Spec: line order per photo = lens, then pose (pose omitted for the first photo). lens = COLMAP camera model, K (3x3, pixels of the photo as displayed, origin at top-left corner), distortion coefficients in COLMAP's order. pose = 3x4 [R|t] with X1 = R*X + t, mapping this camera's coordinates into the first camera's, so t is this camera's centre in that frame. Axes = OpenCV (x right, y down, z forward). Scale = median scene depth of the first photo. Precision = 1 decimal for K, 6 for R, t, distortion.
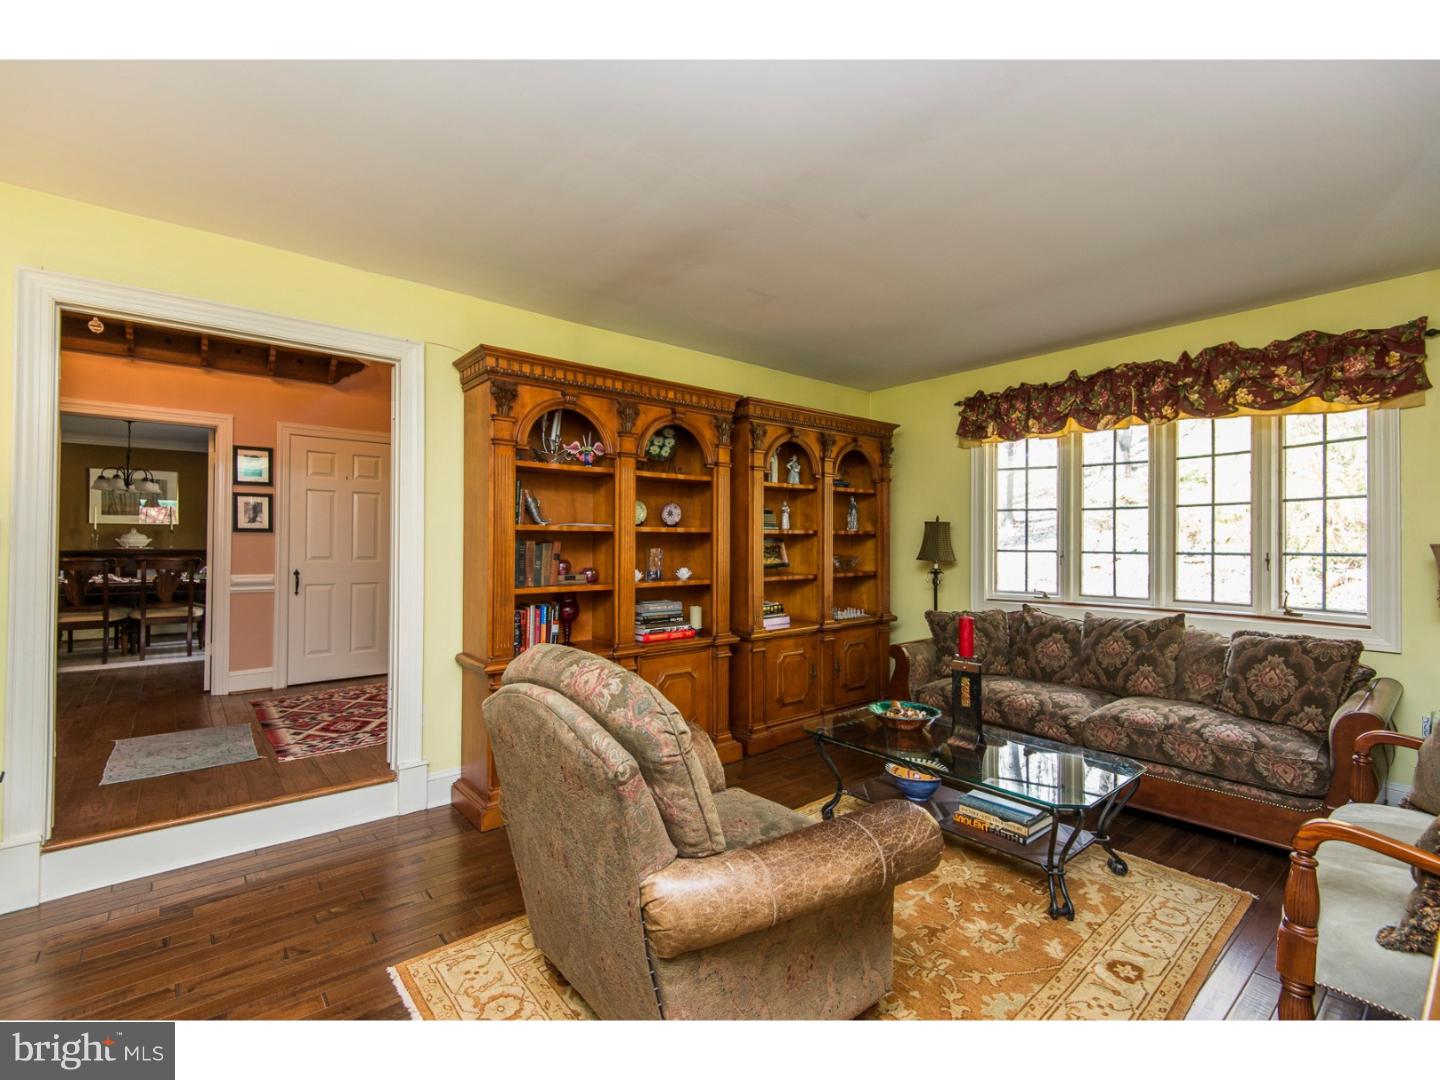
lens RADIAL K [[651.6, 0, 720.0], [0, 651.6, 540.0], [0, 0, 1]] dist [-0.000490, -0.000942]
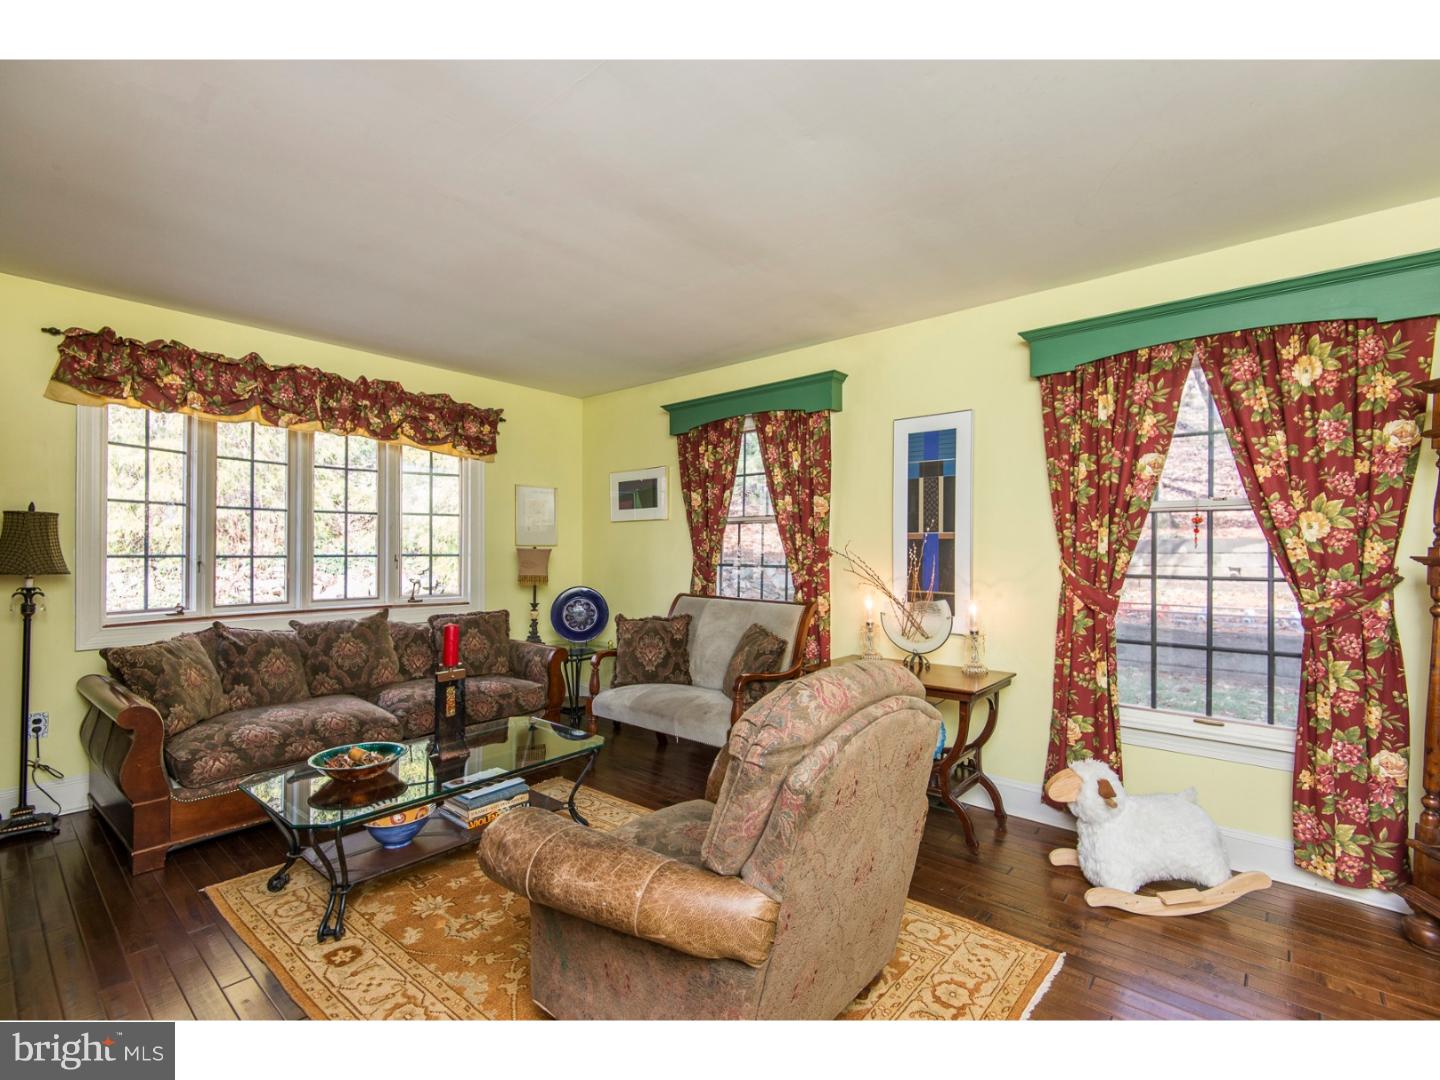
lens RADIAL K [[651.6, 0, 720.0], [0, 651.6, 540.0], [0, 0, 1]] dist [-0.000490, -0.000942]
pose [[-0.174812, 0.005563, 0.984586, -0.491366], [-0.013069, 0.999883, -0.007970, -0.005746], [-0.984515, -0.014261, -0.174719, 0.577131]]
